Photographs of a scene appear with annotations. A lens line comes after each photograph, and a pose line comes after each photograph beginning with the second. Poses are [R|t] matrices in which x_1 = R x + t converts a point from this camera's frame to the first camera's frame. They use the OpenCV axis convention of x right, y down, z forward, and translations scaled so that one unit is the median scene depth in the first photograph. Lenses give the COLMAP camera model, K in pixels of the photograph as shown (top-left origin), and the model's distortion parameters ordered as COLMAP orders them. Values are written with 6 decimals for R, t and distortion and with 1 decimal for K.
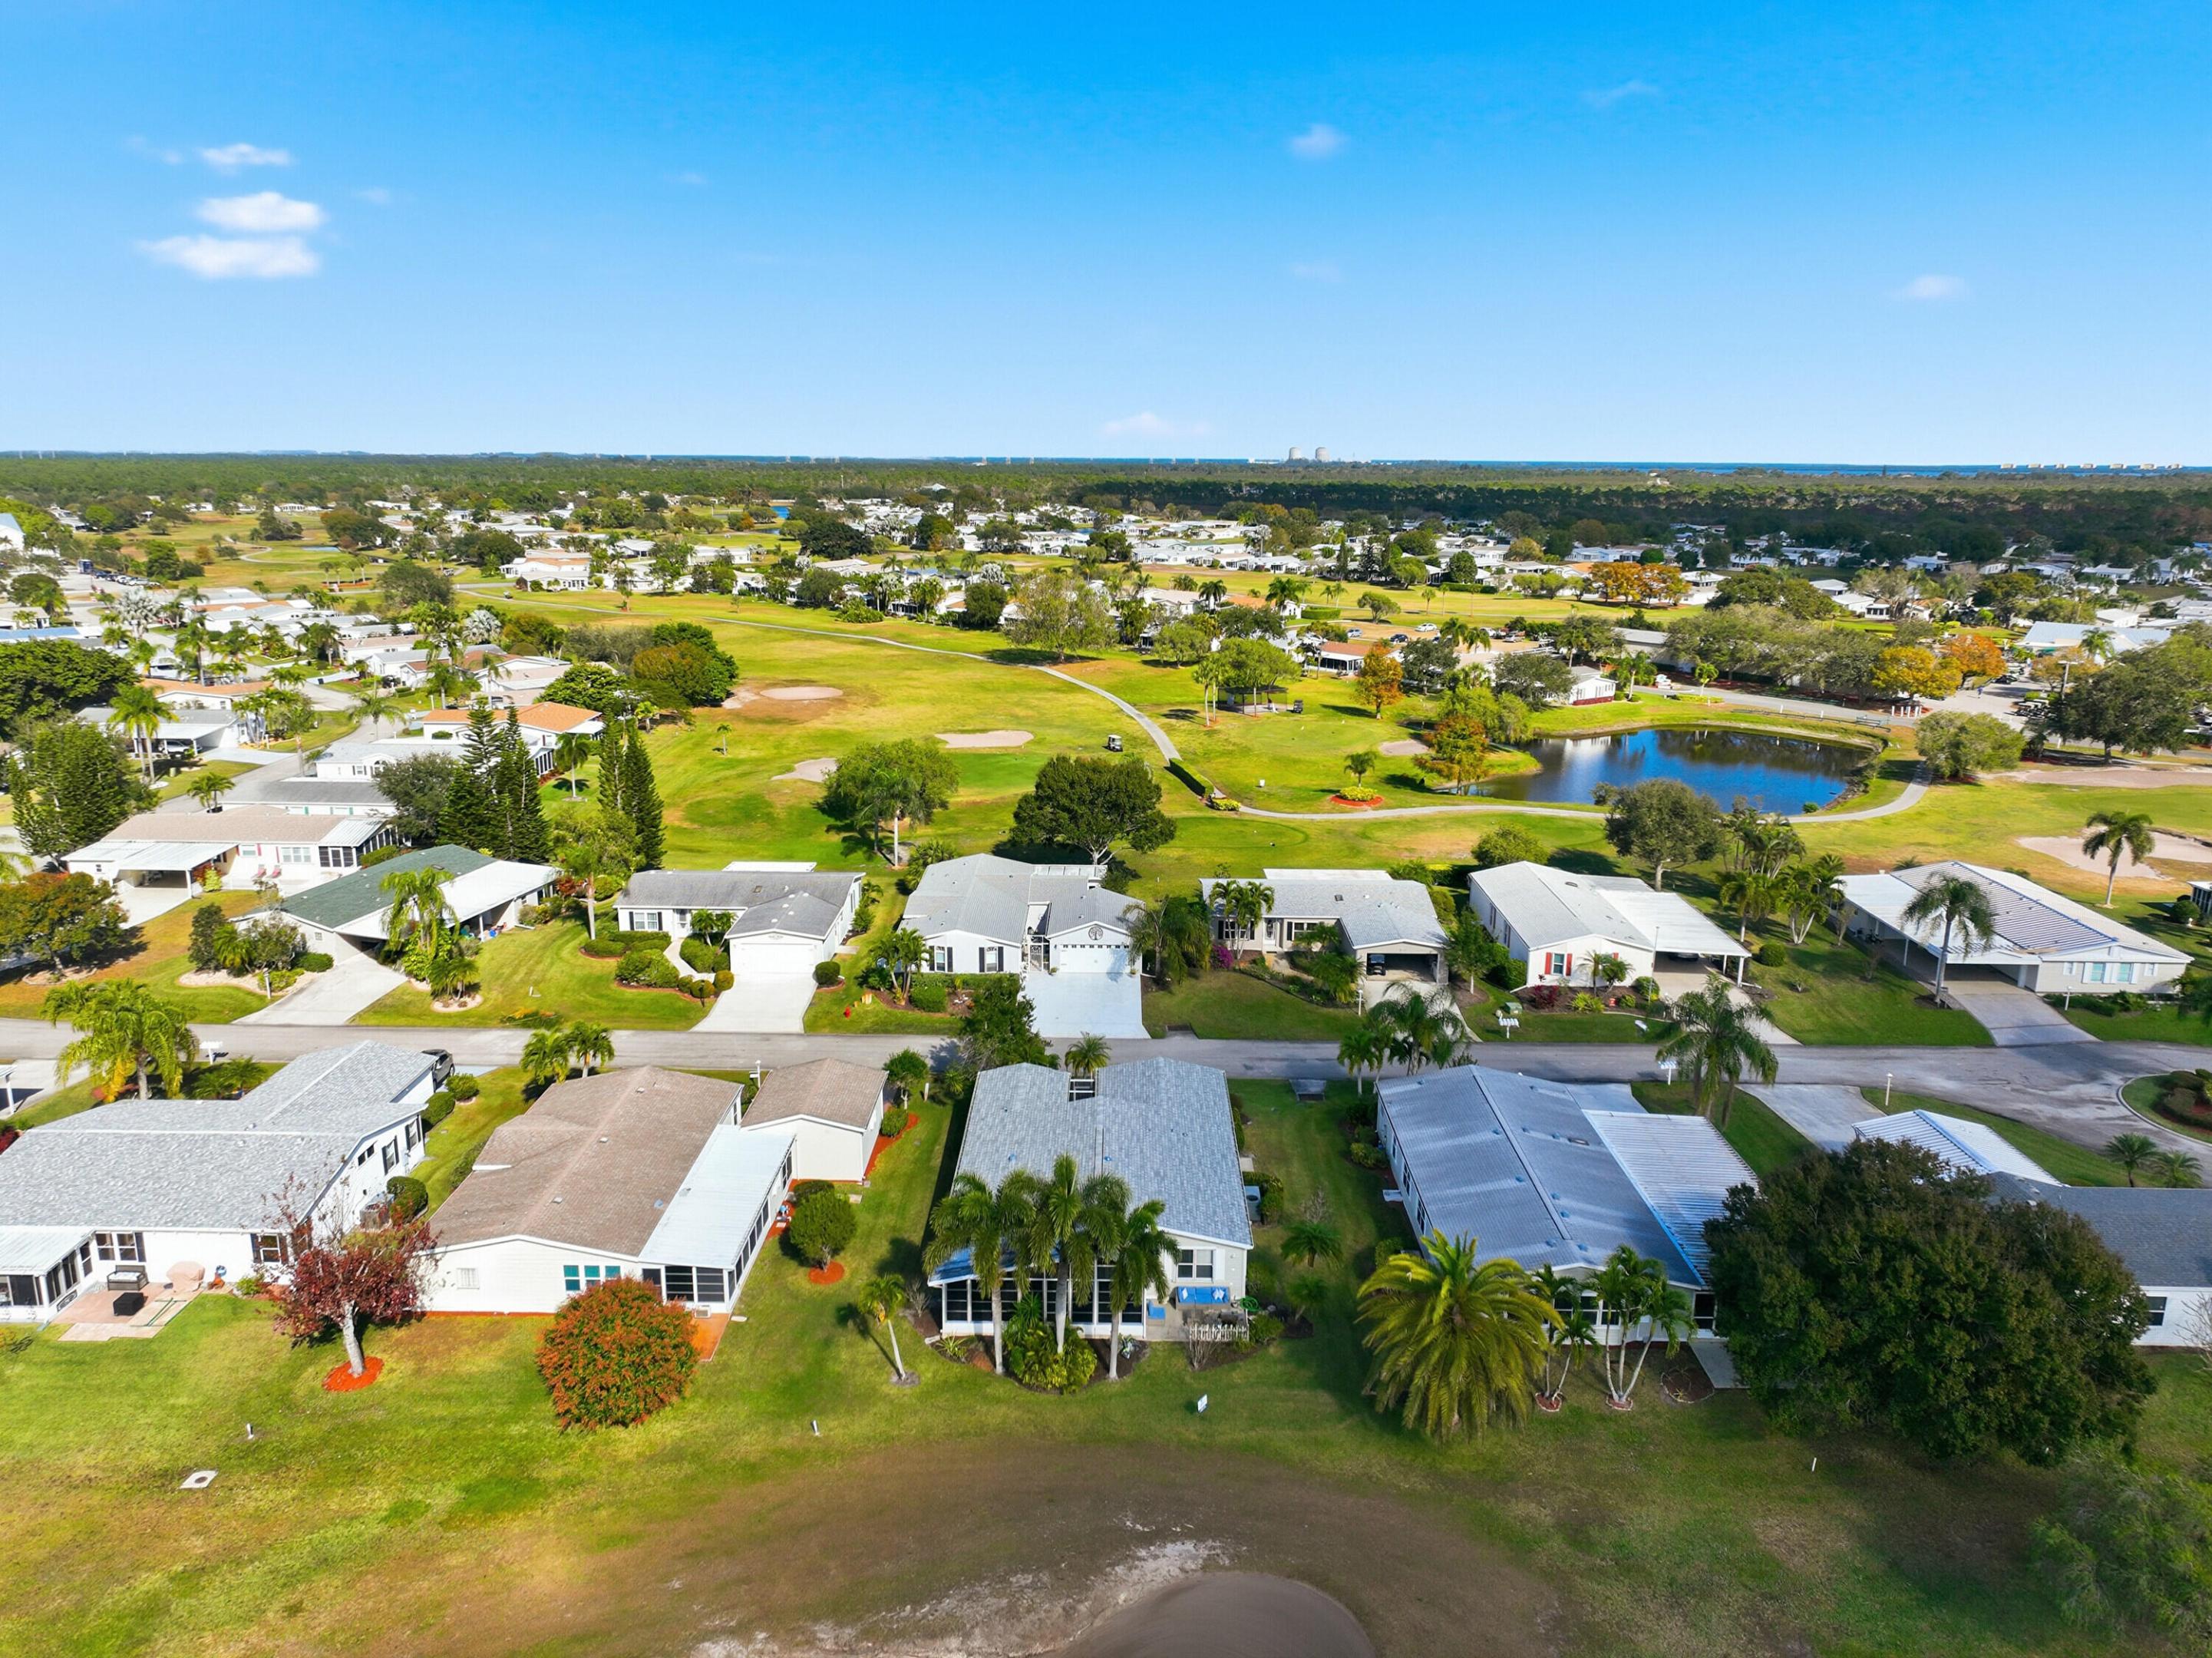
lens RADIAL K [[1552.5, 0, 1106.0], [0, 1552.5, 829.0], [0, 0, 1]] dist [0.007195, 0.002969]
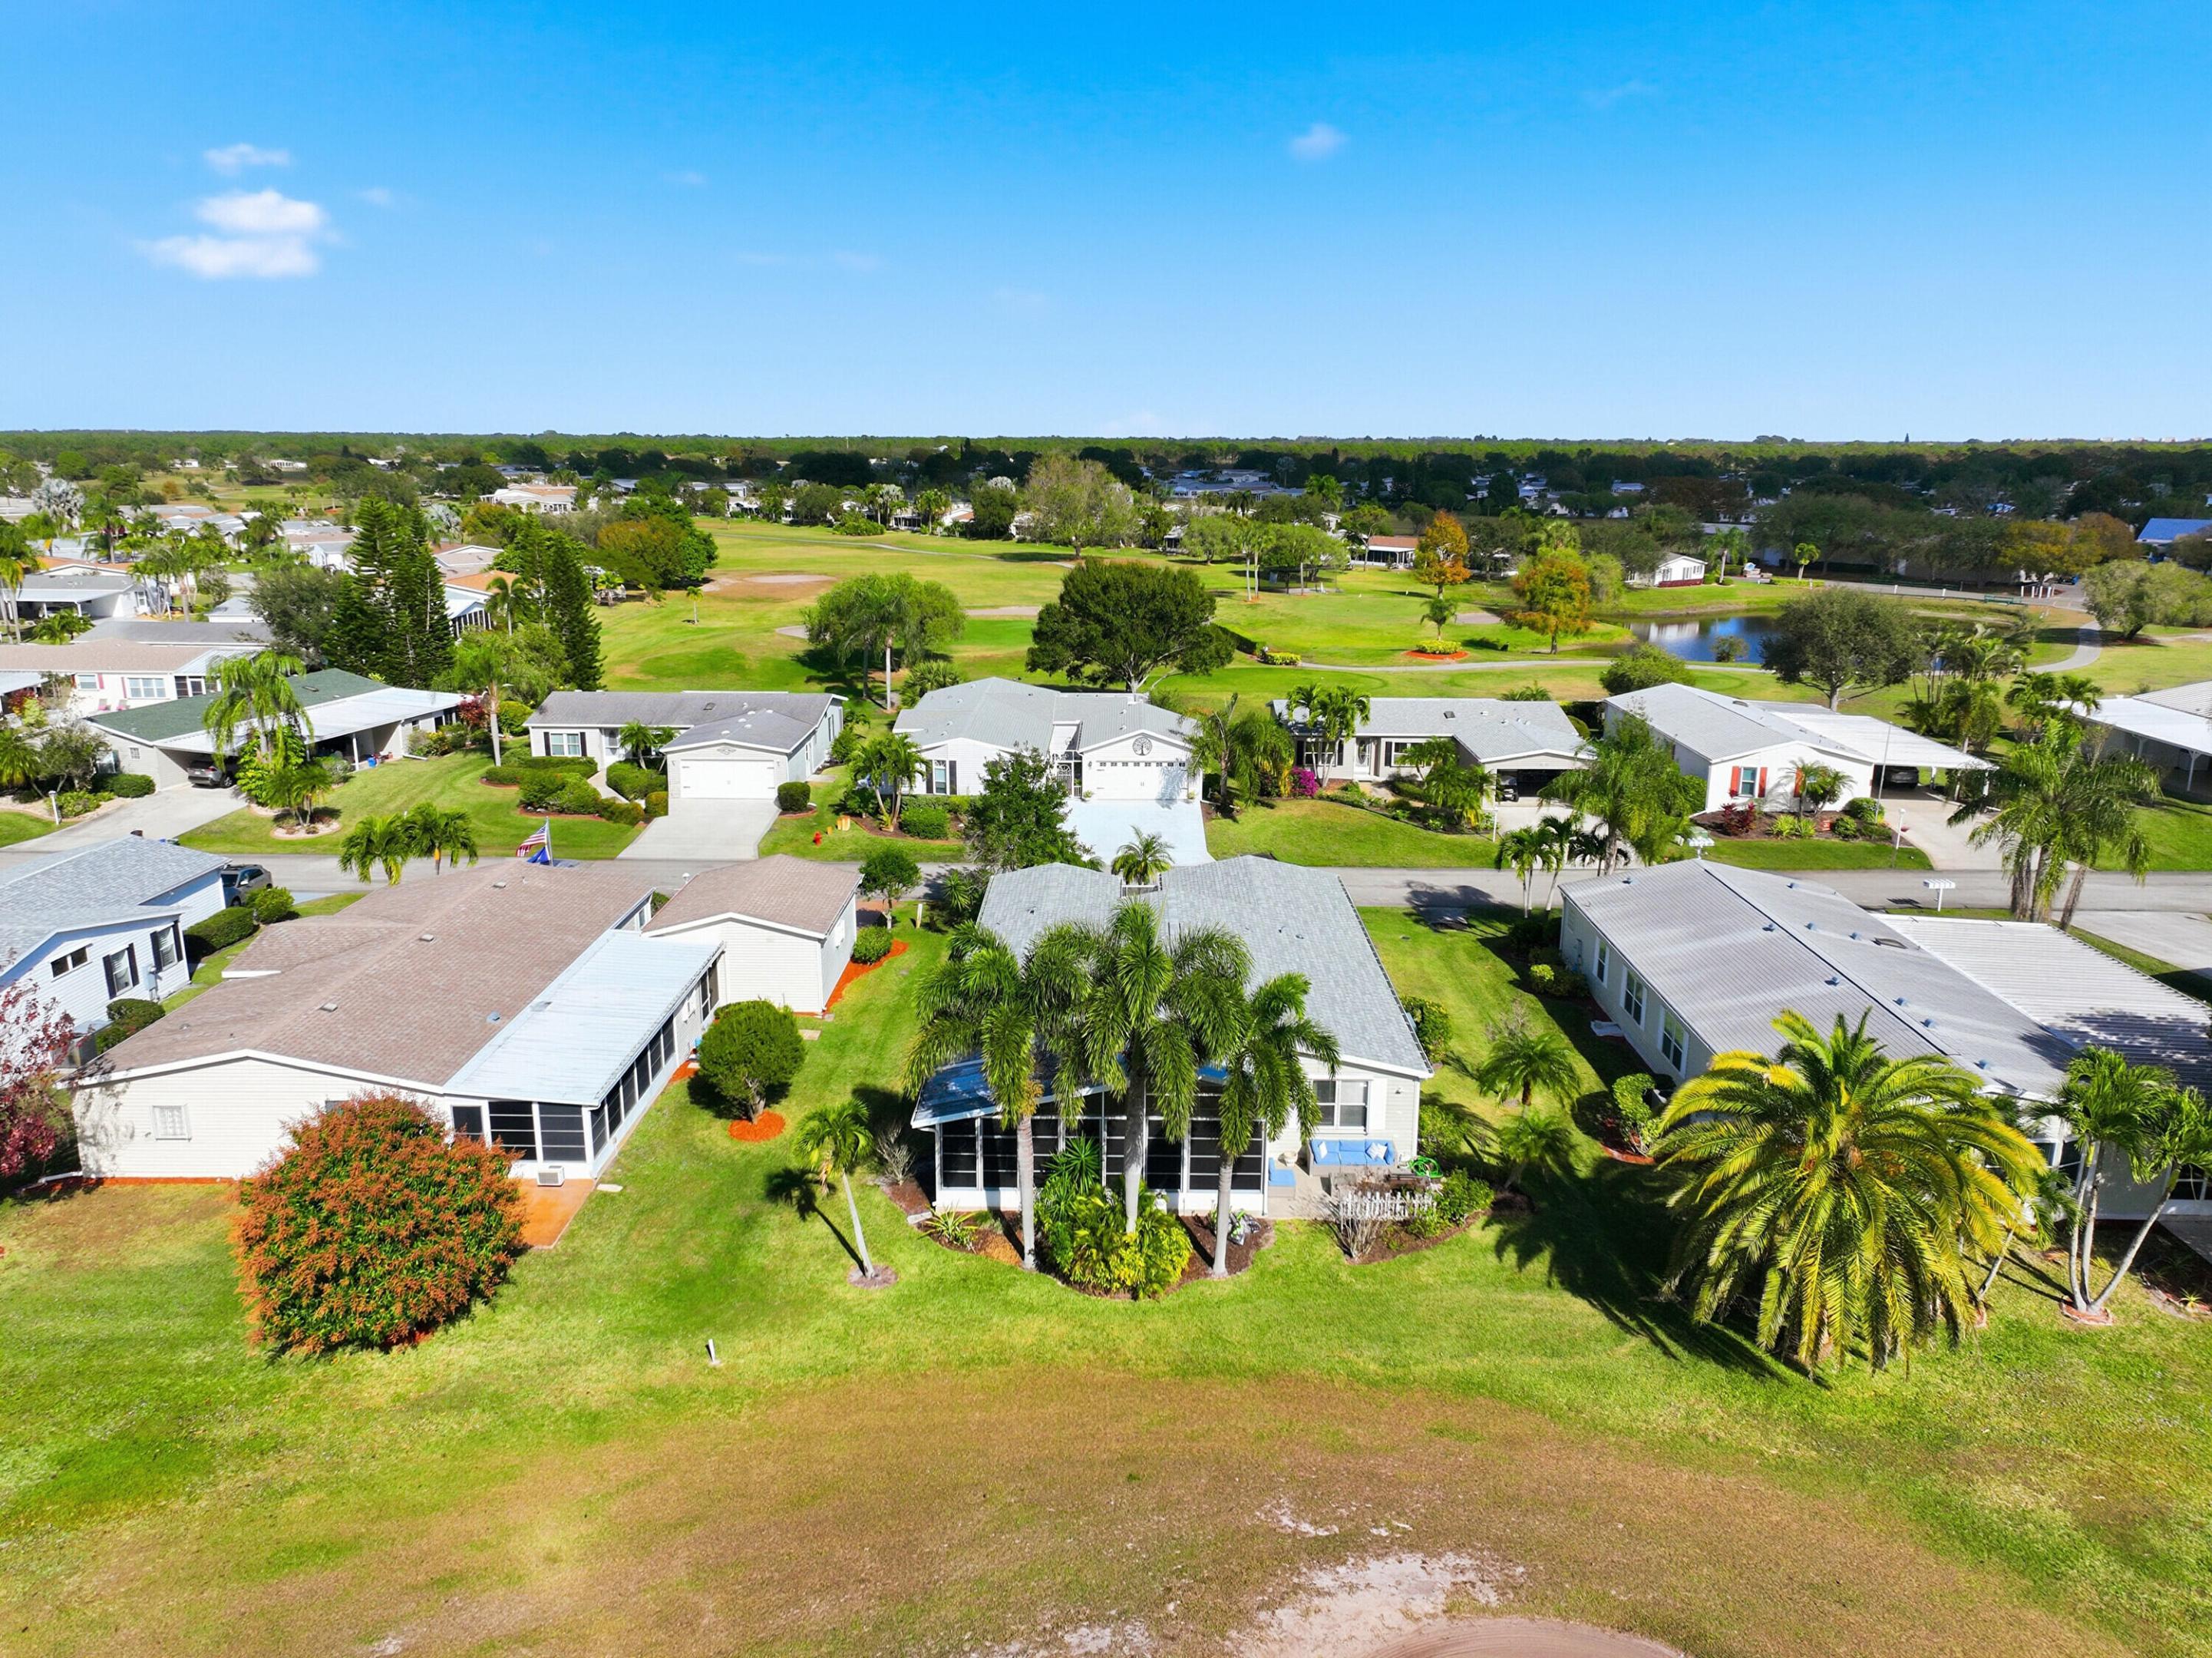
lens RADIAL K [[1551.4, 0, 1106.0], [0, 1551.4, 829.0], [0, 0, 1]] dist [-0.001925, 0.022309]
pose [[0.999979, -0.002924, -0.005819, -0.022594], [0.002980, 0.999949, 0.009666, 0.112136], [0.005790, -0.009683, 0.999936, 0.257692]]
